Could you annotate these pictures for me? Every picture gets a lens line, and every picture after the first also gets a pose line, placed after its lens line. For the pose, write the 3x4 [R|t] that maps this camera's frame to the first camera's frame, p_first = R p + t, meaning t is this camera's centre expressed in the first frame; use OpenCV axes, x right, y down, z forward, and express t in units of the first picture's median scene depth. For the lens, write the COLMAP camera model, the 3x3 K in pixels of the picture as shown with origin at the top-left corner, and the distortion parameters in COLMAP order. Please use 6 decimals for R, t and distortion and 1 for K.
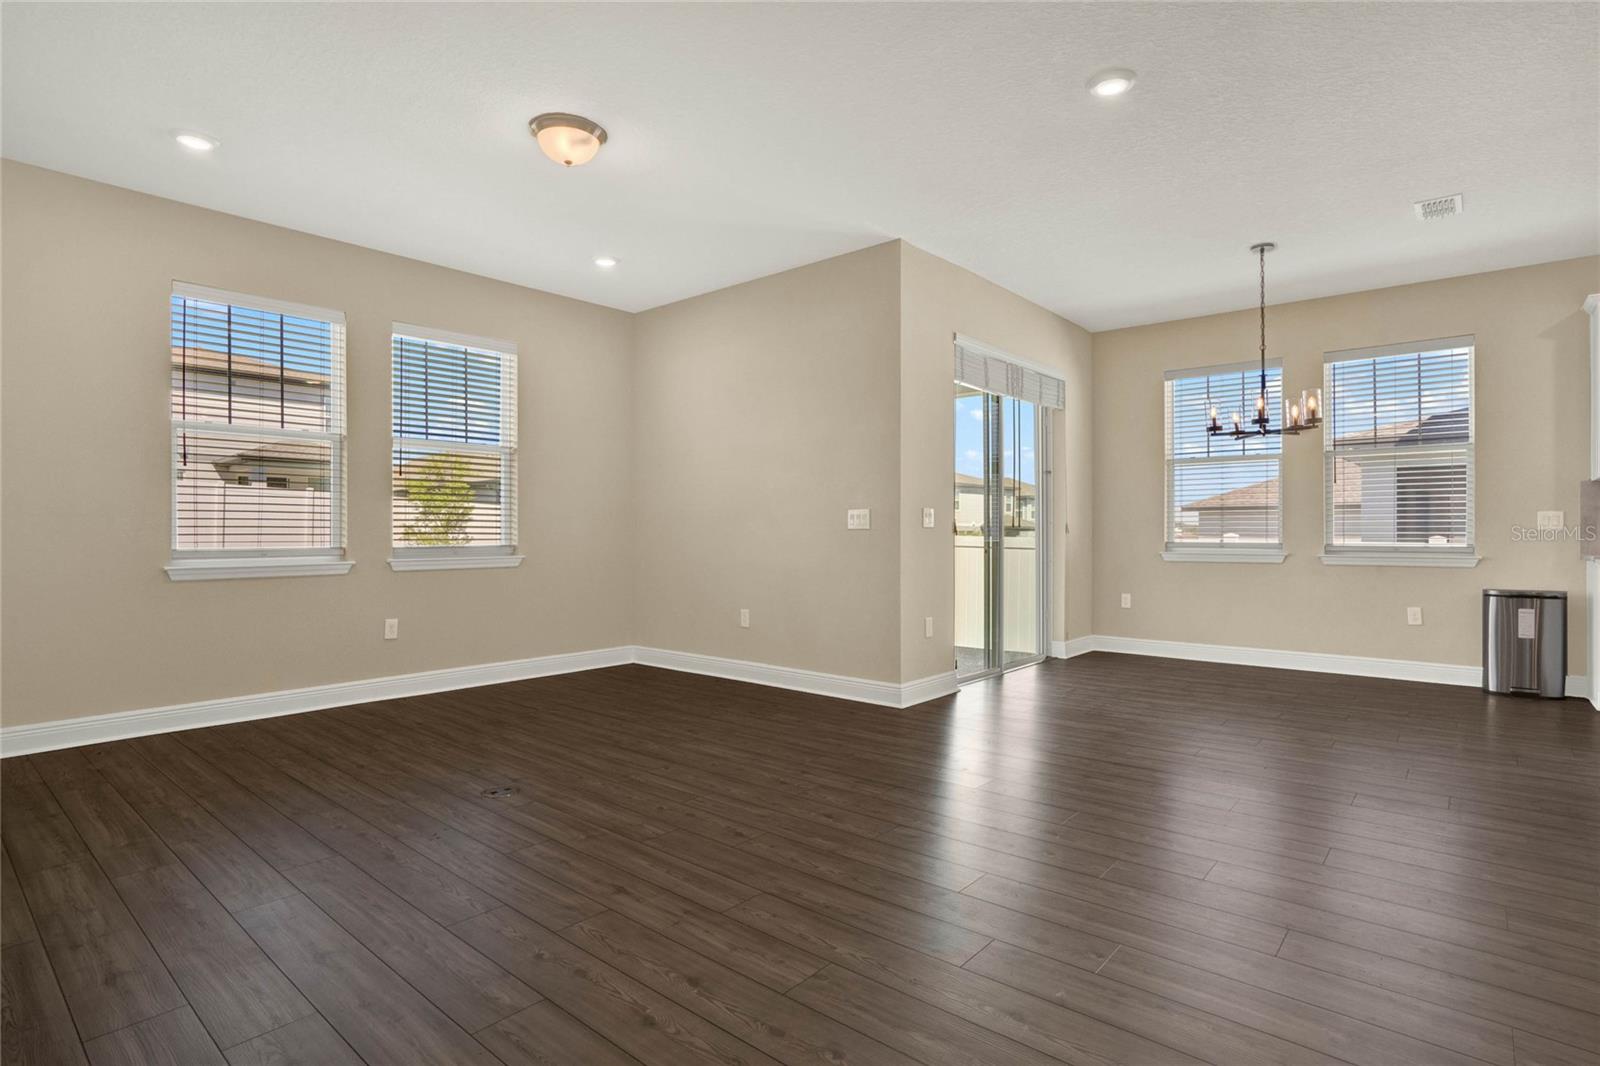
lens RADIAL K [[810.8, 0, 795.2], [0, 810.8, 534.3], [0, 0, 1]] dist [-0.008237, 0.006314]
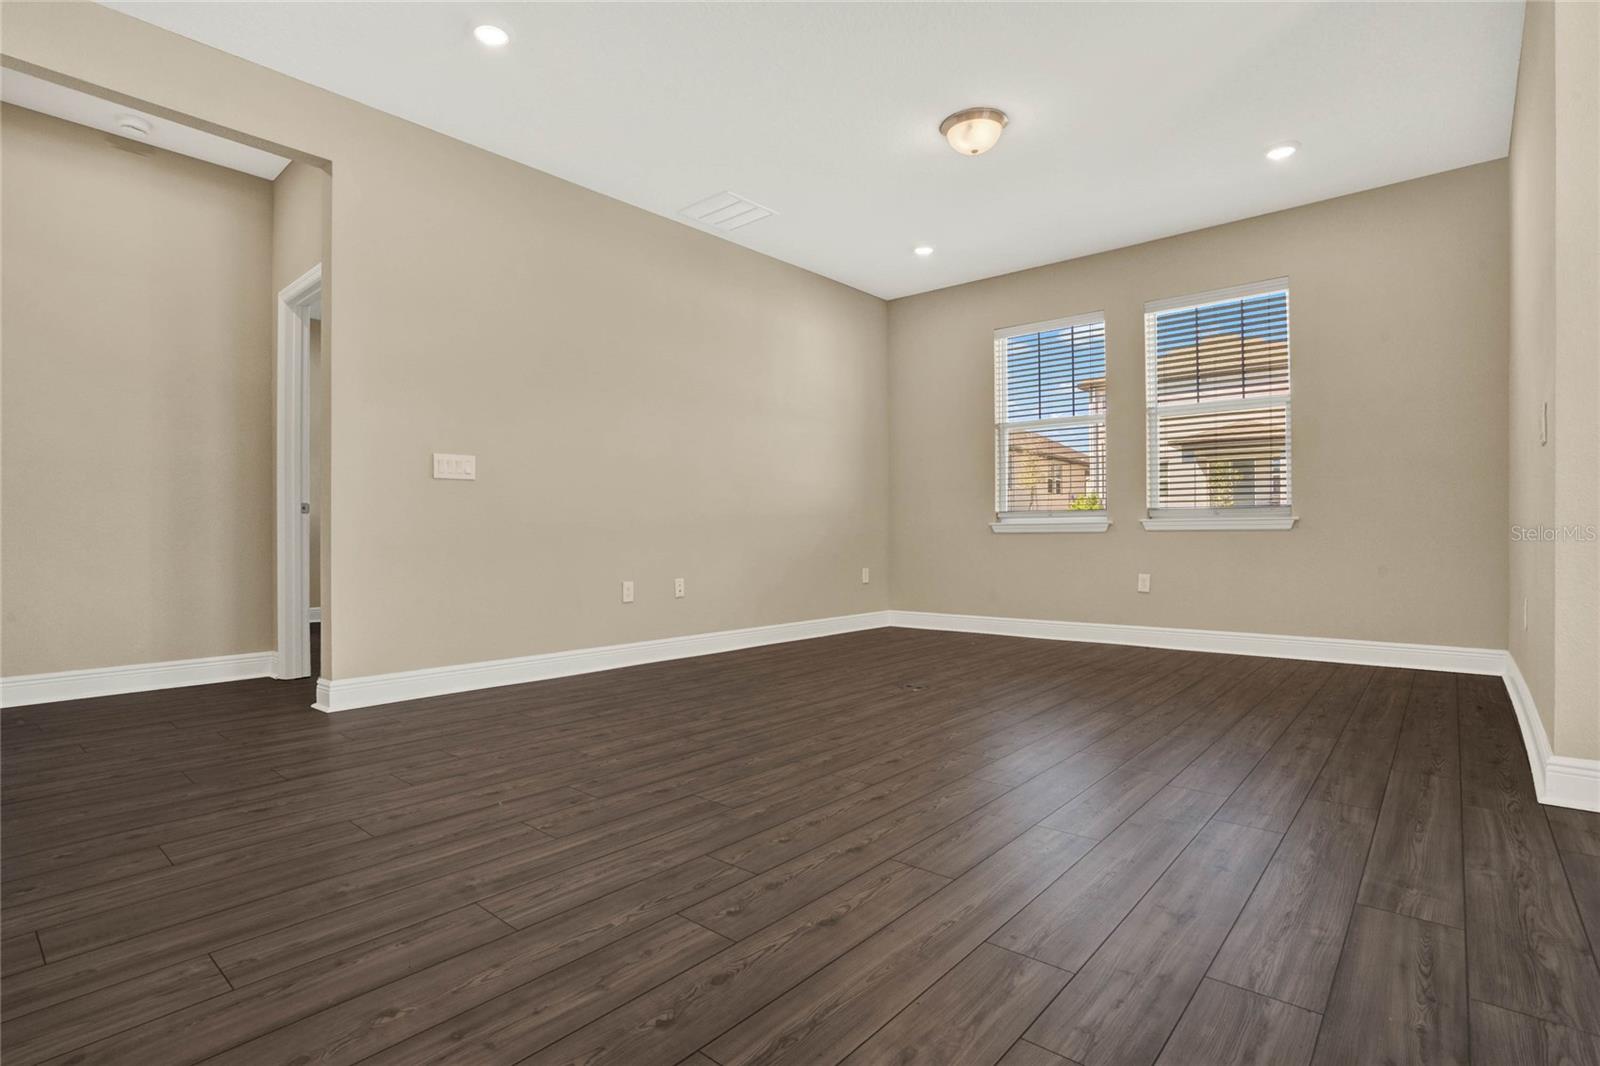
lens RADIAL K [[810.8, 0, 810.5], [0, 810.8, 529.3], [0, 0, 1]] dist [-0.008237, 0.006314]
pose [[0.022651, 0.002595, -0.999740, 0.840631], [-0.001304, 0.999996, 0.002566, 0.062171], [0.999743, 0.001245, 0.022655, 0.749134]]
